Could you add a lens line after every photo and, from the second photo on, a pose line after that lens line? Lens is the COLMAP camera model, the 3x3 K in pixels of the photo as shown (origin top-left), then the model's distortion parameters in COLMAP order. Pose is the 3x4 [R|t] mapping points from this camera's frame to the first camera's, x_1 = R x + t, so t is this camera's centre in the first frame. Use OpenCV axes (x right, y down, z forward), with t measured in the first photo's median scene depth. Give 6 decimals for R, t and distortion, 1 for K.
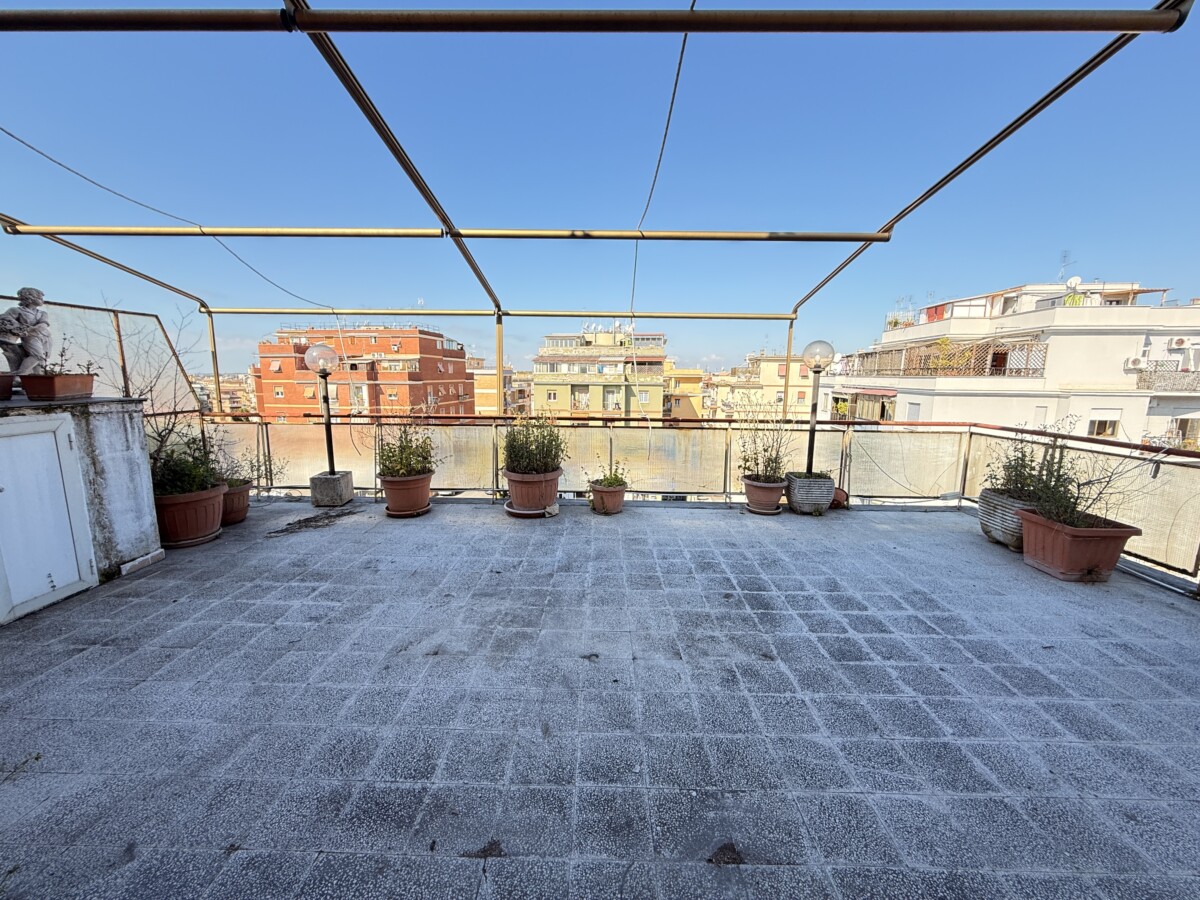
lens RADIAL K [[476.3, 0, 596.5], [0, 476.3, 450.4], [0, 0, 1]] dist [-0.000505, 0.000717]
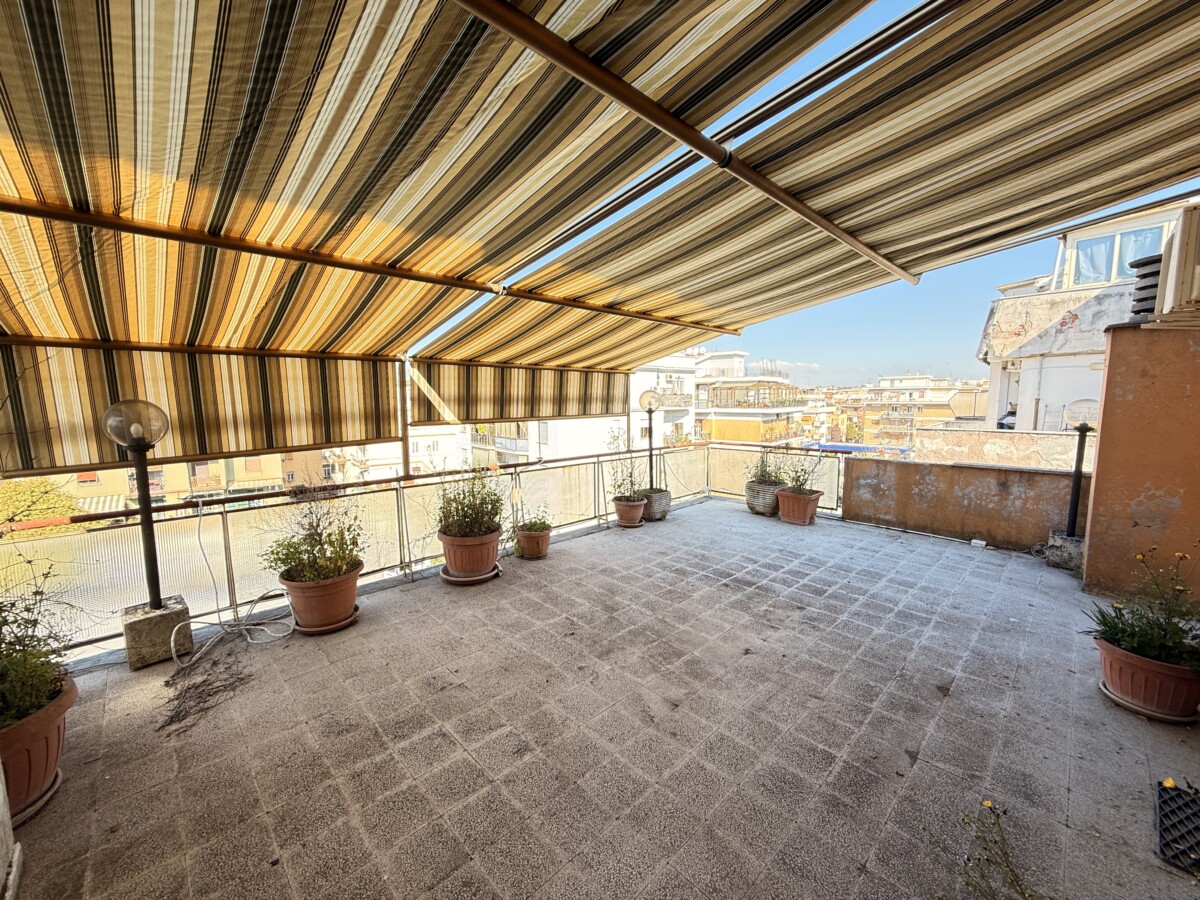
lens RADIAL K [[476.3, 0, 598.8], [0, 476.3, 450.4], [0, 0, 1]] dist [-0.000505, 0.000717]
pose [[0.706628, -0.093048, 0.701441, -0.899316], [0.124993, 0.992141, 0.005694, -0.132622], [-0.696458, 0.083652, 0.712705, 0.239600]]
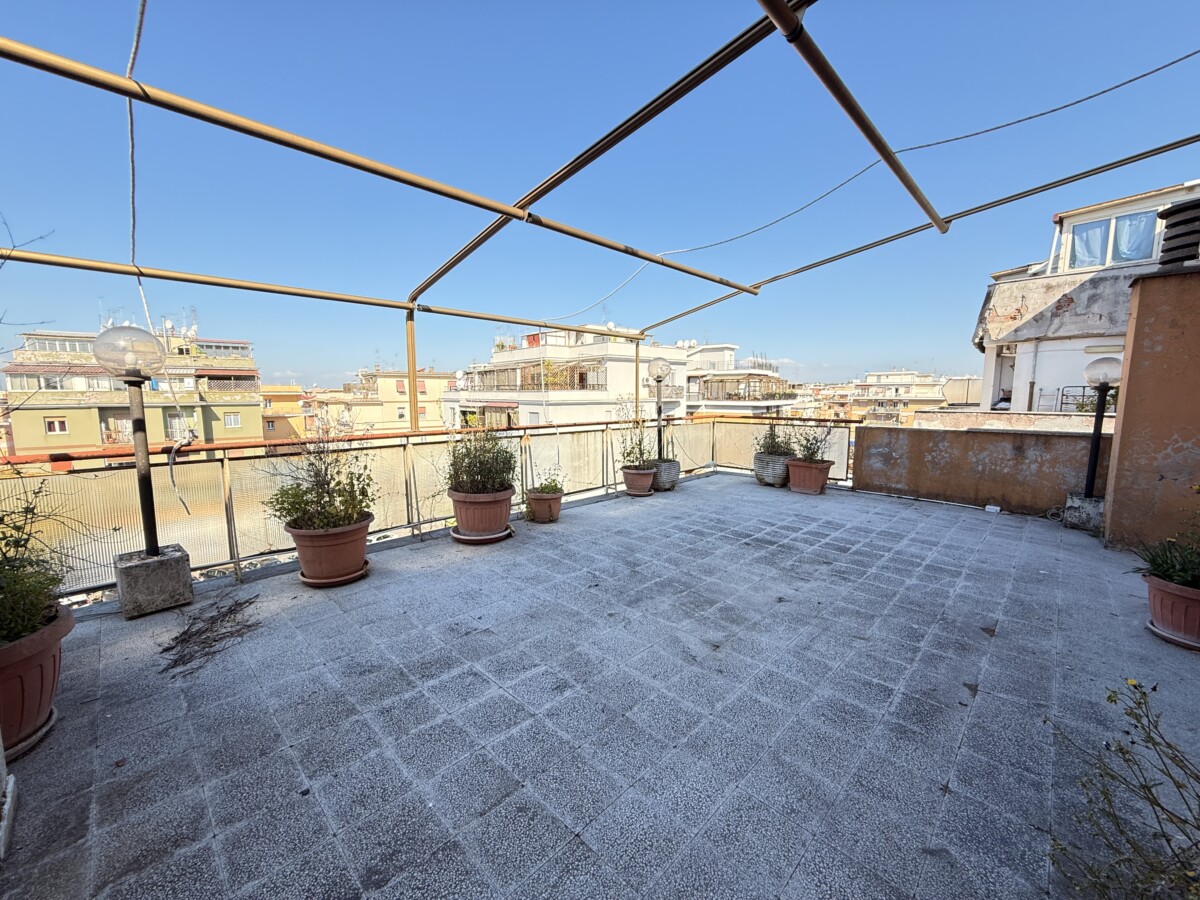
lens RADIAL K [[476.3, 0, 599.1], [0, 476.3, 450.6], [0, 0, 1]] dist [-0.000505, 0.000717]
pose [[0.689337, -0.097724, 0.717819, -0.932051], [0.122139, 0.992353, 0.017806, -0.029097], [-0.714070, 0.075400, 0.696002, 0.340846]]
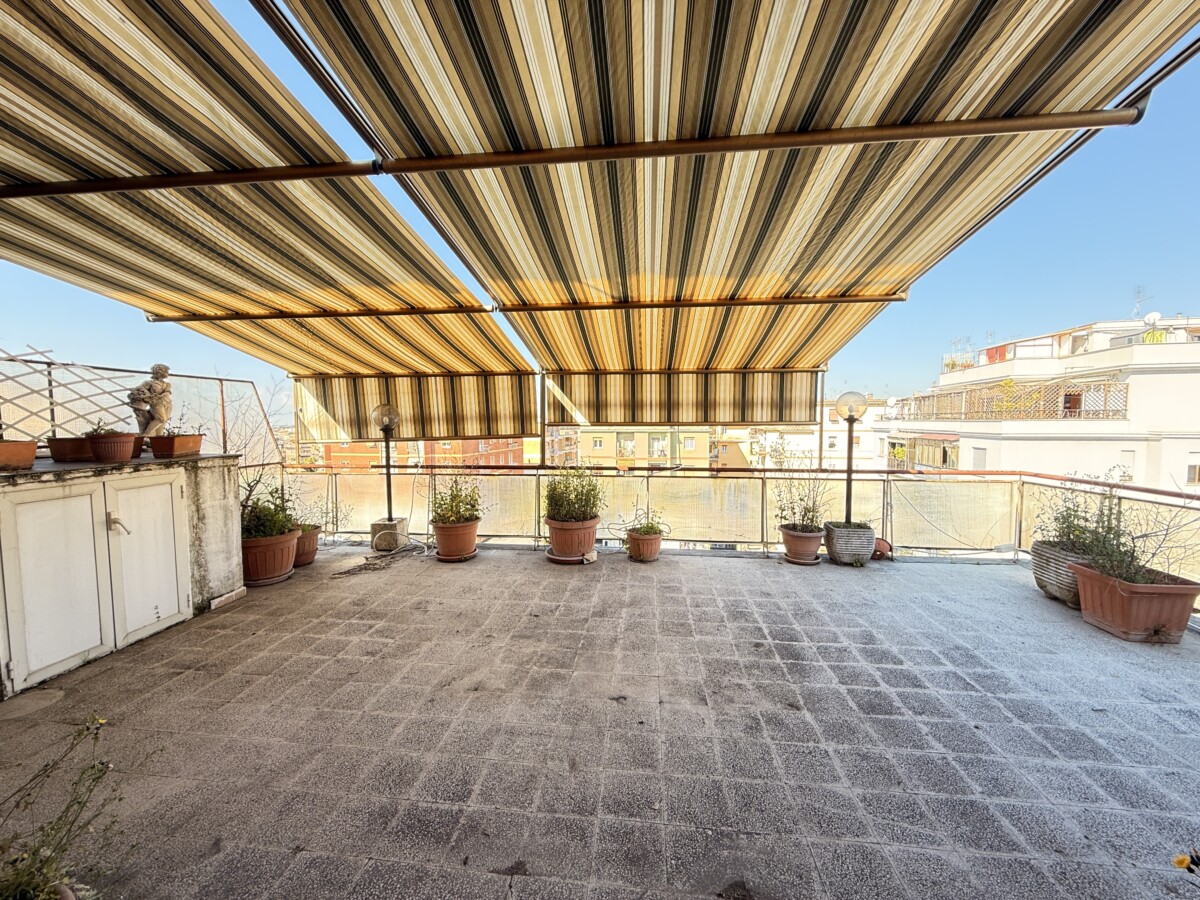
lens RADIAL K [[476.3, 0, 596.5], [0, 476.3, 449.9], [0, 0, 1]] dist [-0.000505, 0.000717]
pose [[0.995240, -0.007599, -0.097155, 0.034458], [-0.002021, 0.995131, -0.098540, -0.007361], [0.097431, 0.098268, 0.990379, -0.077010]]
